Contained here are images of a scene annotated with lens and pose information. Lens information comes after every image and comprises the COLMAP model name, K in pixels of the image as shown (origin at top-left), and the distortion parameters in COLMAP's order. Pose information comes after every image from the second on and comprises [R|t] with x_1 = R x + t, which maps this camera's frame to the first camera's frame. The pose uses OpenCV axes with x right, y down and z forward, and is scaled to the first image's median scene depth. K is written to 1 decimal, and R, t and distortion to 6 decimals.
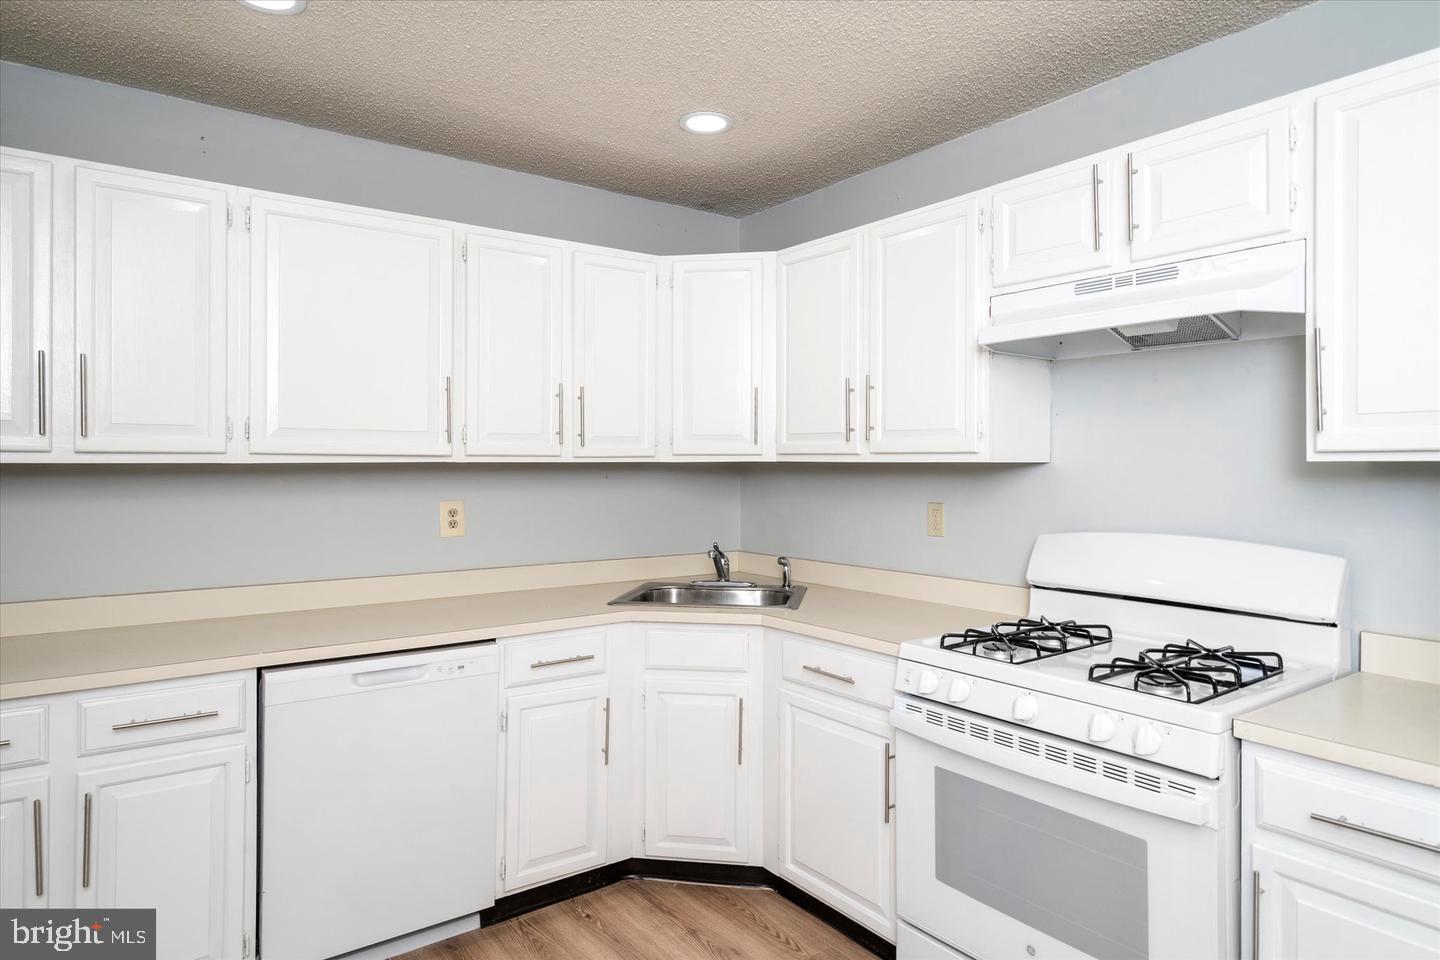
lens RADIAL K [[866.4, 0, 719.1], [0, 866.4, 468.1], [0, 0, 1]] dist [0.004388, 0.000196]
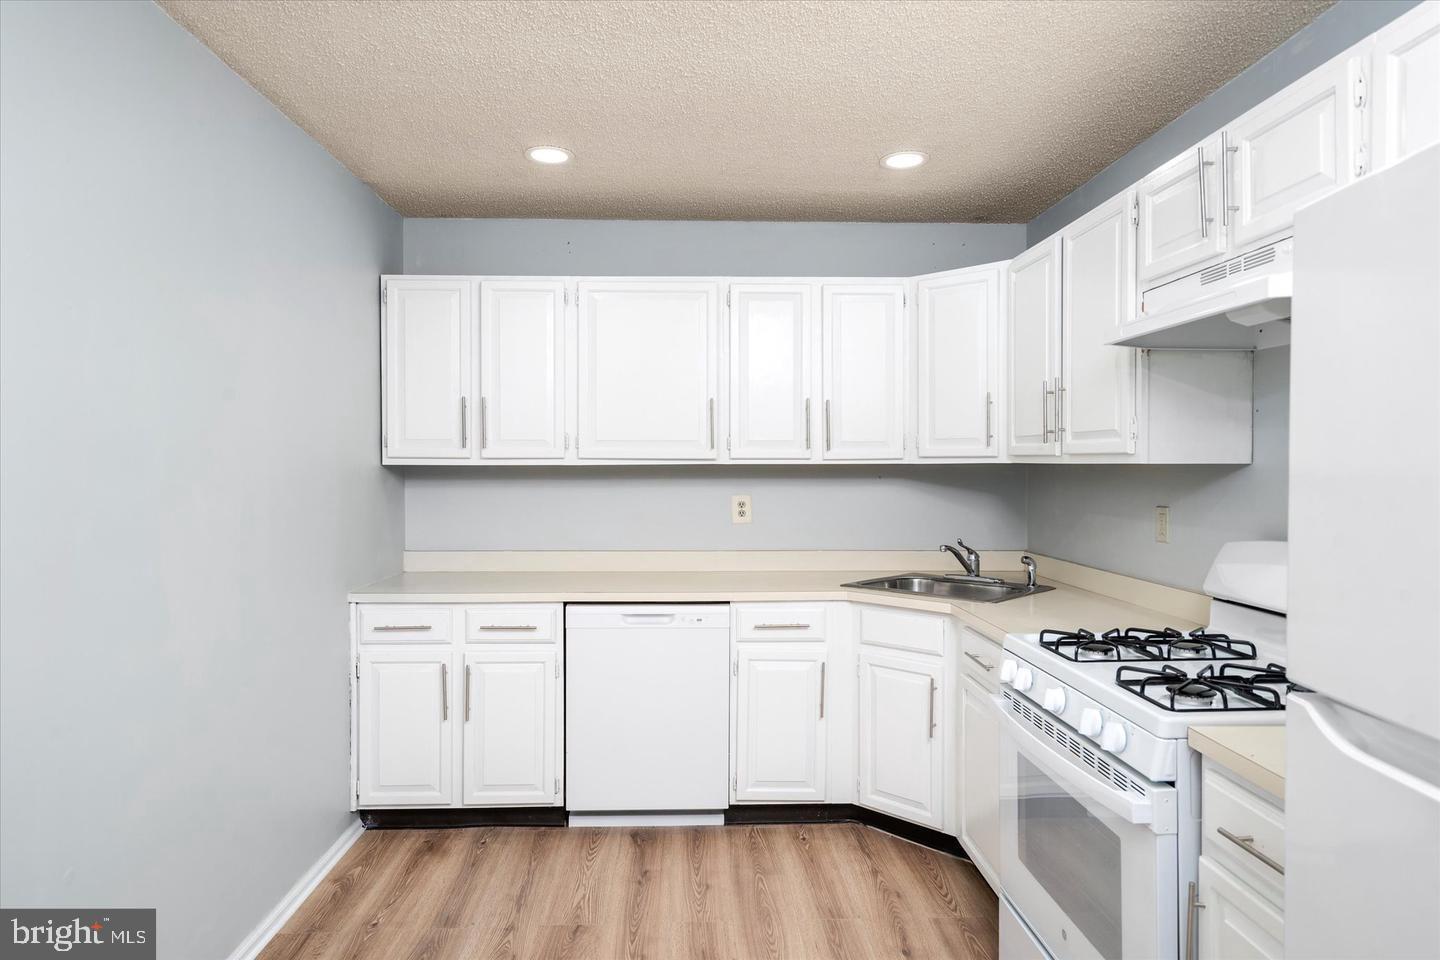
lens RADIAL K [[866.4, 0, 714.7], [0, 866.4, 478.8], [0, 0, 1]] dist [0.004388, 0.000196]
pose [[0.822719, 0.008748, -0.568381, 0.440395], [-0.002638, 0.999930, 0.011571, 0.000103], [0.568442, -0.008020, 0.822684, -0.063773]]
